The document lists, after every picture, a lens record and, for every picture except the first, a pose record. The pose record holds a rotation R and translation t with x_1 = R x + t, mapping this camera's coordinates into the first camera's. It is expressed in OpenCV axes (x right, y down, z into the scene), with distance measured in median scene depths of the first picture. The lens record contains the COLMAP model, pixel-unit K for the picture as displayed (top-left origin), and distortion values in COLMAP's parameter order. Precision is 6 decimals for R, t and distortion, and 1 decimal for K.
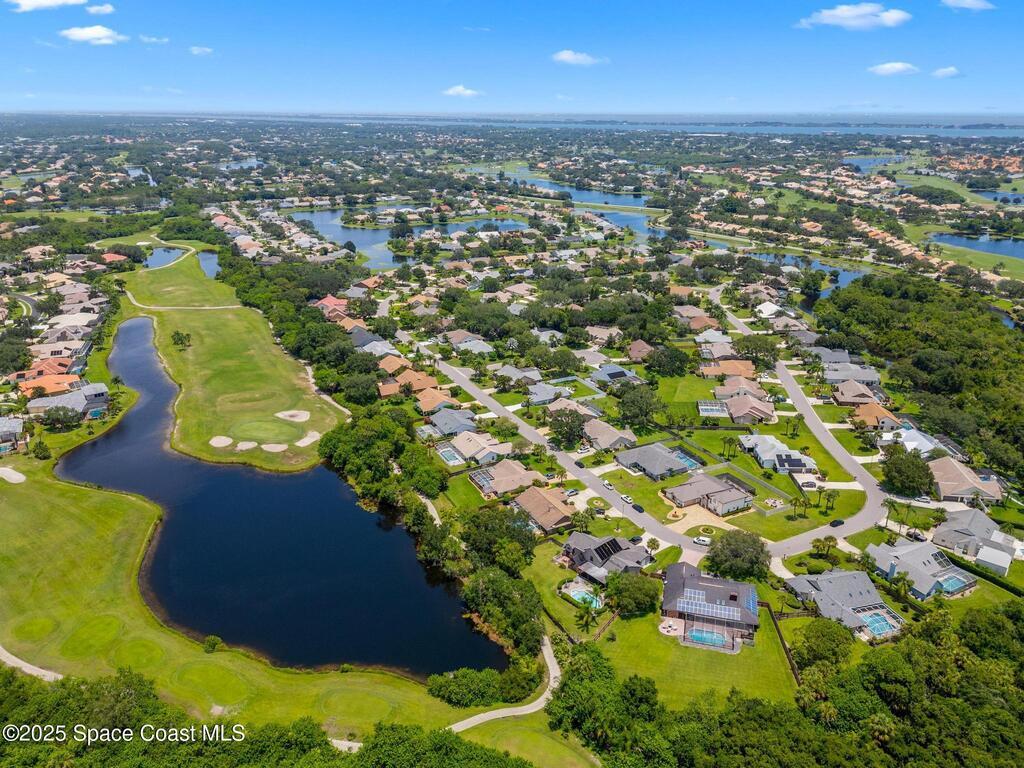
lens RADIAL K [[741.9, 0, 512.0], [0, 741.9, 384.0], [0, 0, 1]] dist [0.030850, -0.009470]
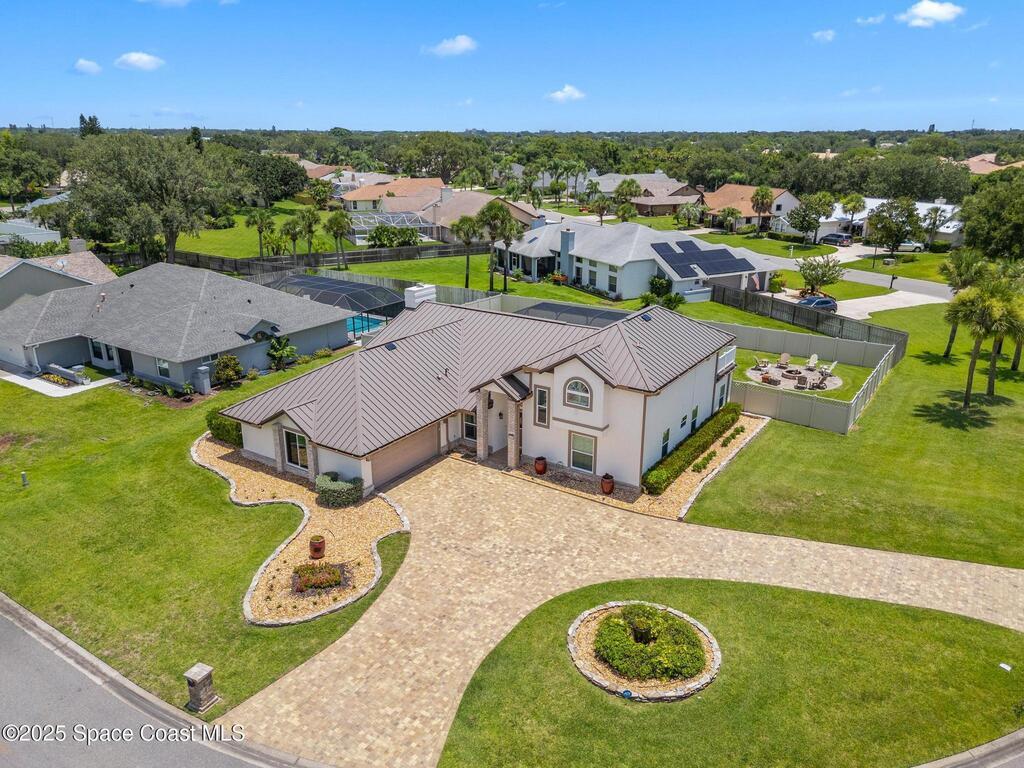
lens RADIAL K [[741.9, 0, 512.0], [0, 741.9, 384.0], [0, 0, 1]] dist [0.030850, -0.009470]
pose [[0.878223, -0.161031, 0.450326, 0.193488], [0.174849, 0.984533, 0.011068, 0.147710], [-0.445143, 0.069018, 0.892796, 0.859056]]
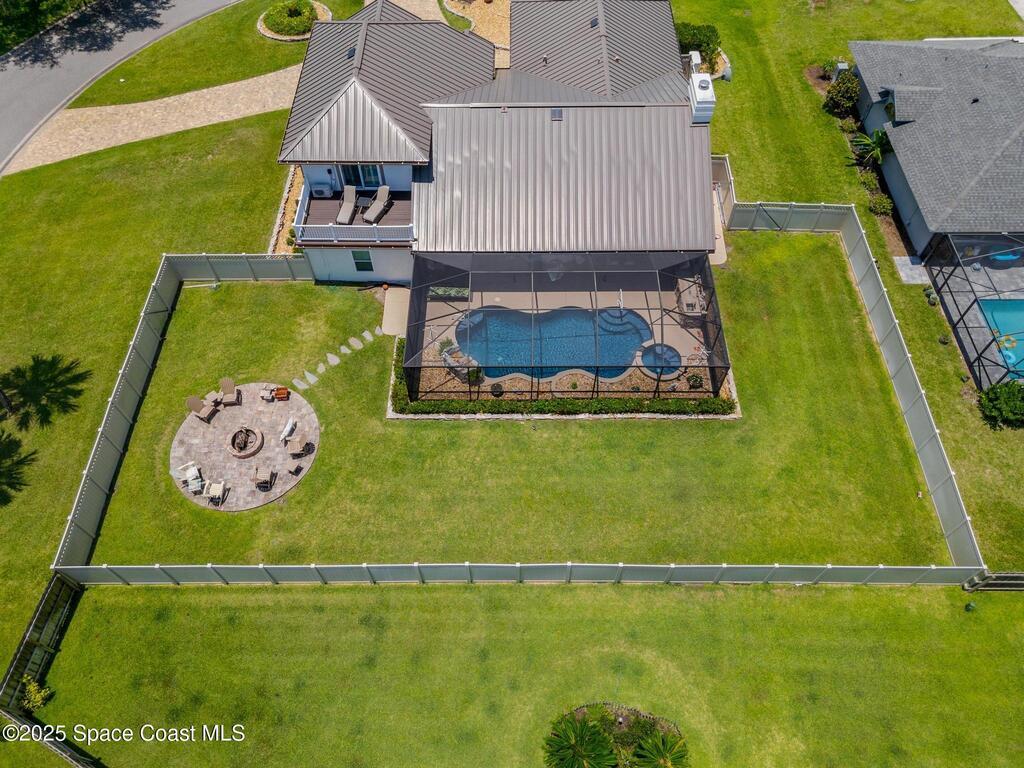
lens RADIAL K [[741.9, 0, 512.0], [0, 741.9, 384.0], [0, 0, 1]] dist [0.030850, -0.009470]
pose [[-0.471591, 0.728145, -0.497400, 0.390613], [-0.307272, 0.393020, 0.866671, 0.032513], [0.826551, 0.561551, 0.038394, 1.036596]]
